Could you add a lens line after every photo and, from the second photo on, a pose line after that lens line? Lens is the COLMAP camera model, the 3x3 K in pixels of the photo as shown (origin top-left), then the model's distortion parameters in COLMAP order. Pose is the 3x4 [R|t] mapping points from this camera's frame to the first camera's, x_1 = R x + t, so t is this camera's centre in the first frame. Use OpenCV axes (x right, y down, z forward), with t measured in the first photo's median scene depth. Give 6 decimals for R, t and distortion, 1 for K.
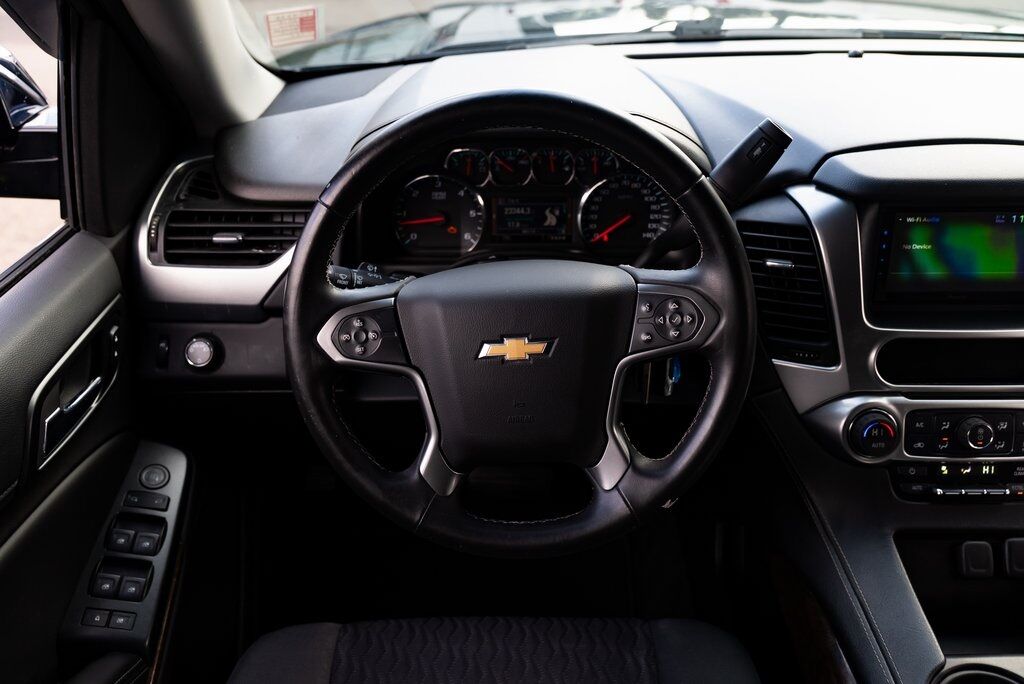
lens RADIAL K [[866.2, 0, 510.7], [0, 866.2, 336.3], [0, 0, 1]] dist [-0.017657, 0.016904]
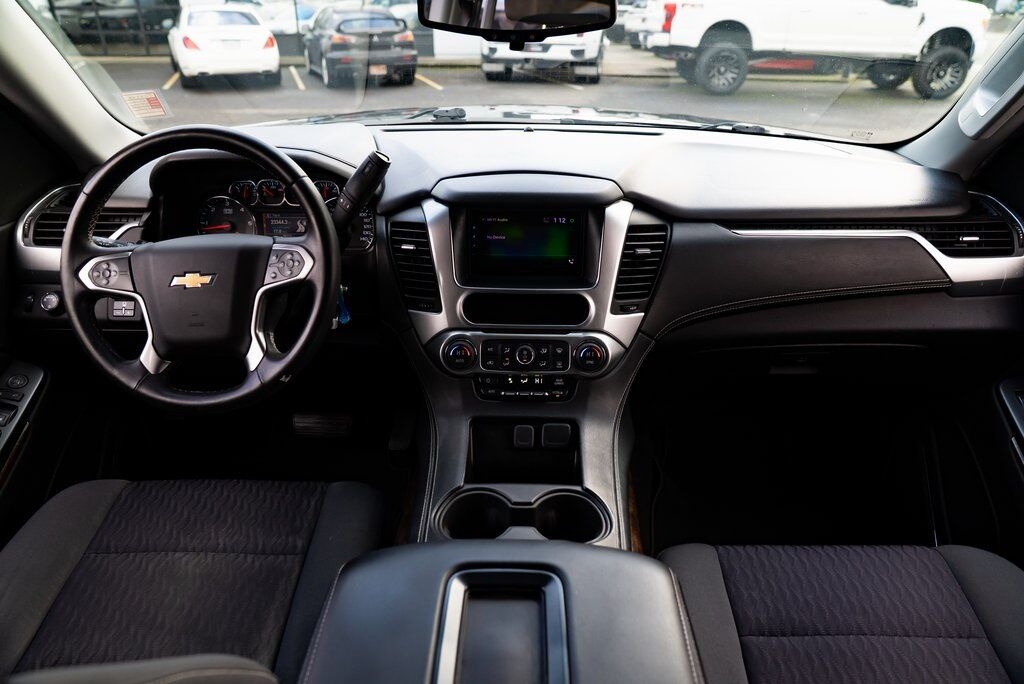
lens RADIAL K [[695.0, 0, 515.2], [0, 695.0, 342.0], [0, 0, 1]] dist [-0.038812, 0.024052]
pose [[0.999834, 0.017979, -0.003100, 0.477970], [-0.018162, 0.996949, -0.075909, 0.168054], [0.001726, 0.075953, 0.997110, -0.224122]]
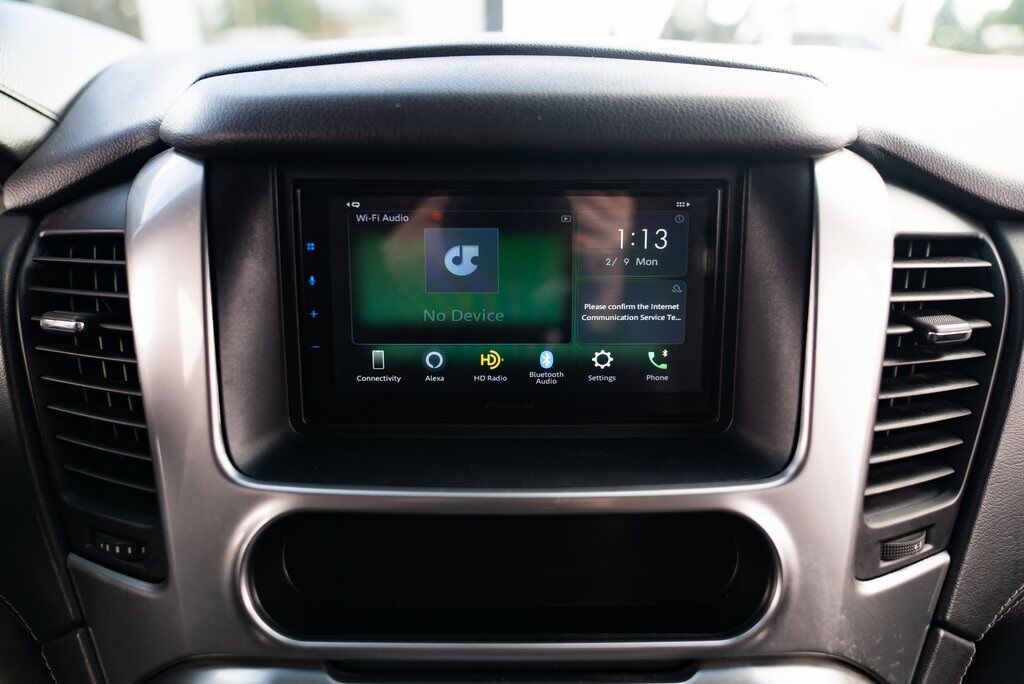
lens RADIAL K [[695.0, 0, 515.2], [0, 695.0, 342.0], [0, 0, 1]] dist [-0.038812, 0.024052]
pose [[0.999953, 0.004728, 0.008416, 0.490527], [-0.003266, 0.986120, -0.166003, -0.019889], [-0.009084, 0.165968, 0.986089, 0.634827]]
